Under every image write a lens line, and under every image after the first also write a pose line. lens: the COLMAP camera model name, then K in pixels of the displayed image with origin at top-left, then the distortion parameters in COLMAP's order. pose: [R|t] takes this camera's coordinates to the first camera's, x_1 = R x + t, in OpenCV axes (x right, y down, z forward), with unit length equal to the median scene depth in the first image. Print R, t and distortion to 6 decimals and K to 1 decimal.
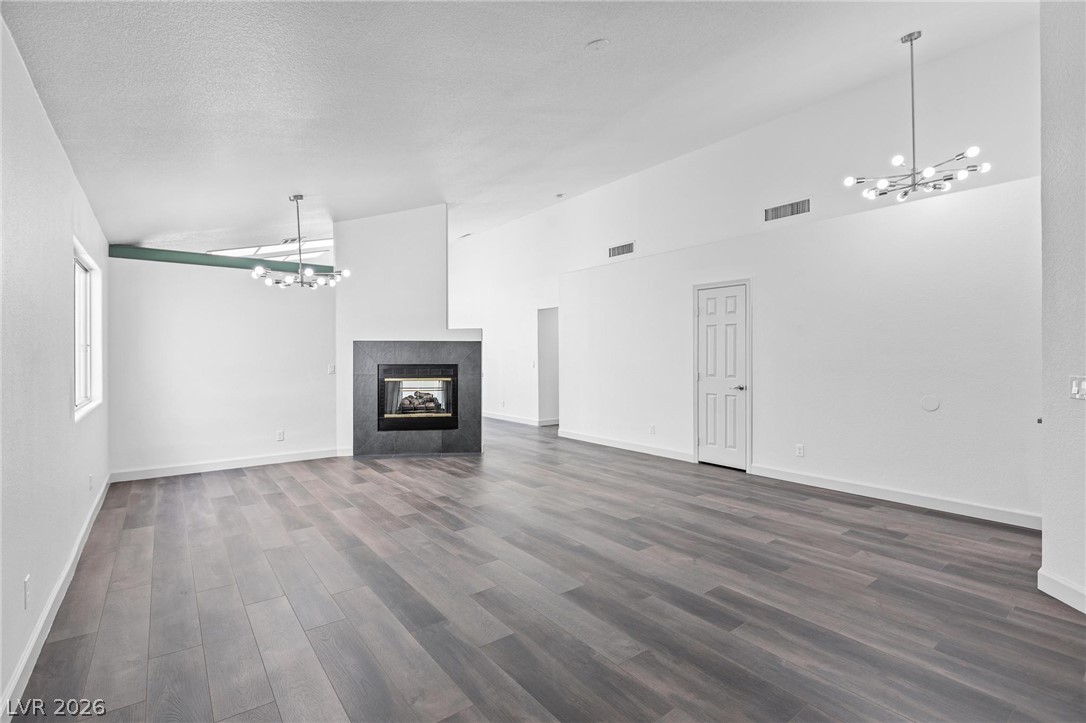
lens RADIAL K [[508.3, 0, 541.3], [0, 508.3, 350.6], [0, 0, 1]] dist [-0.010900, -0.000359]
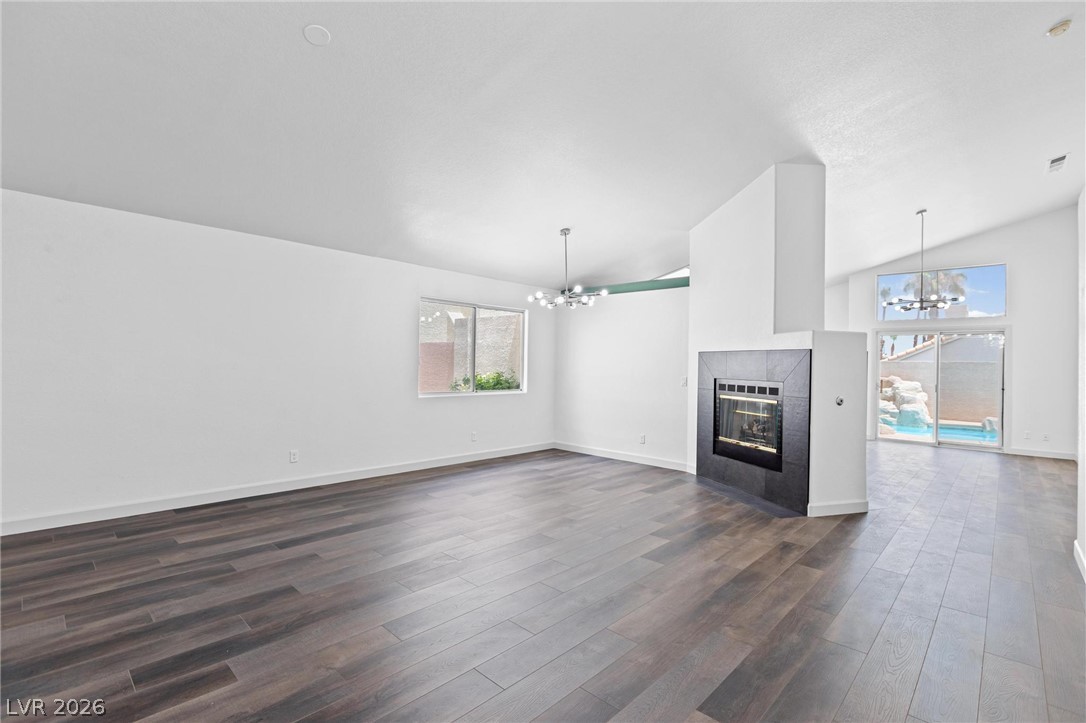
lens RADIAL K [[489.3, 0, 530.5], [0, 489.3, 363.1], [0, 0, 1]] dist [-0.008888, -0.000510]
pose [[0.155829, 0.003339, -0.987778, 0.820752], [-0.011697, 0.999930, 0.001535, 0.005578], [0.987715, 0.011315, 0.155857, 0.969550]]
